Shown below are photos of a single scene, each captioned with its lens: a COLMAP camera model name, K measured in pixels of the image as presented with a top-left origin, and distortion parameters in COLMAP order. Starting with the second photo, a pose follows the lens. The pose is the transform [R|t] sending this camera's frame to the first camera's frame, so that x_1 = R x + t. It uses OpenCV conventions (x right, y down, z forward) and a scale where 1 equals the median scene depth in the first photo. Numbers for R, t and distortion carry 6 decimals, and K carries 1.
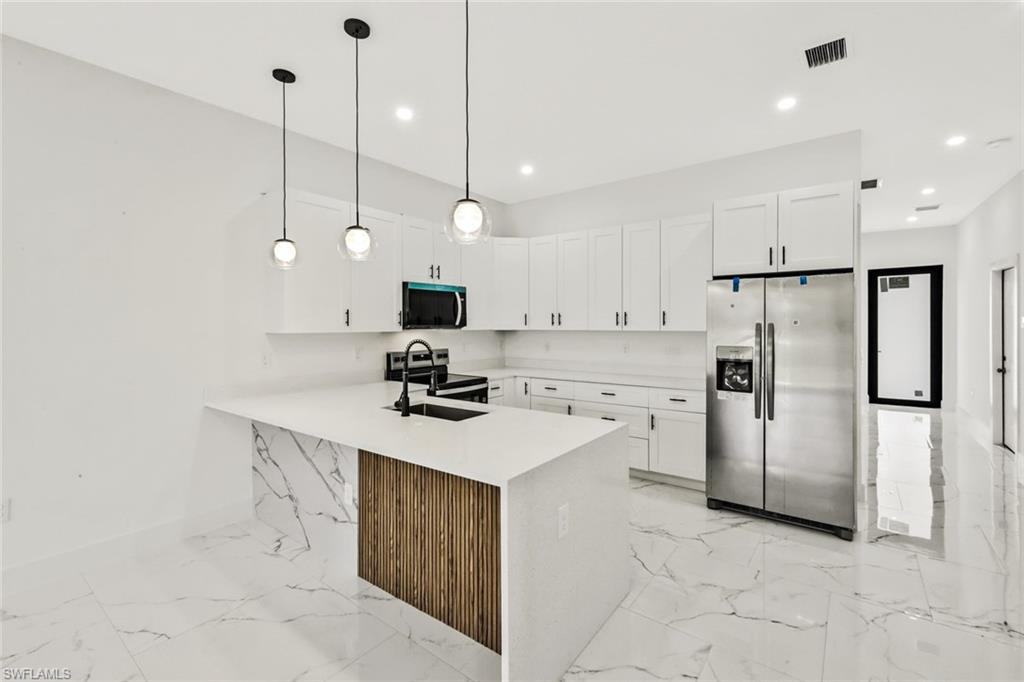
lens RADIAL K [[458.1, 0, 498.5], [0, 458.1, 321.7], [0, 0, 1]] dist [0.000089, -0.000243]
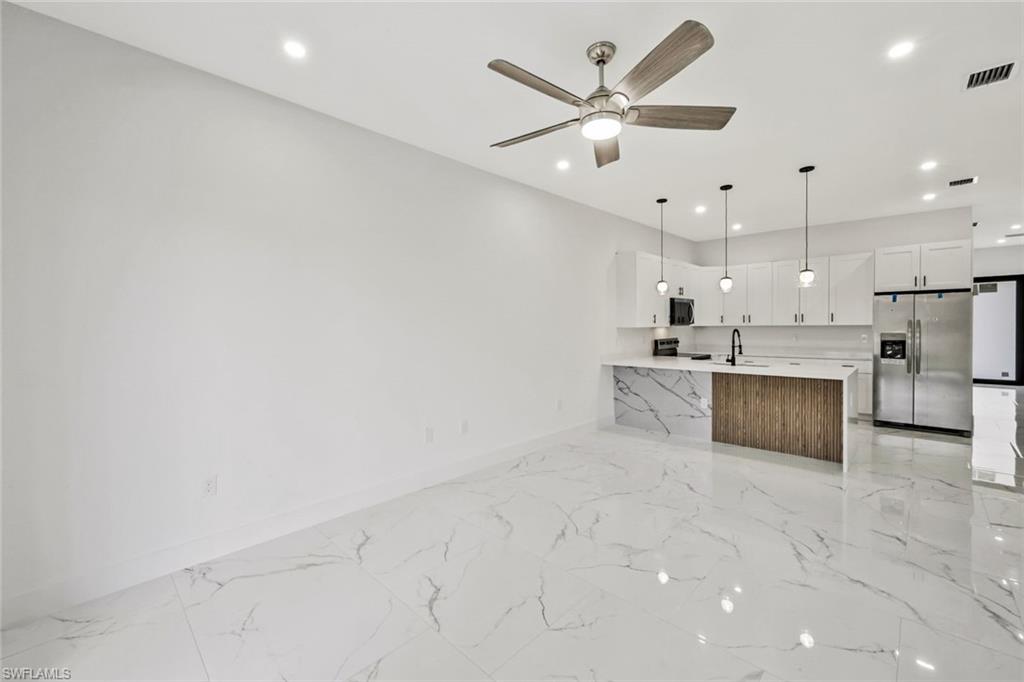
lens RADIAL K [[410.1, 0, 517.8], [0, 410.1, 324.5], [0, 0, 1]] dist [-0.000072, -0.000111]
pose [[0.992607, -0.008821, -0.121051, -0.550813], [0.009649, 0.999934, 0.006257, -0.001938], [0.120988, -0.007379, 0.992627, -0.561882]]
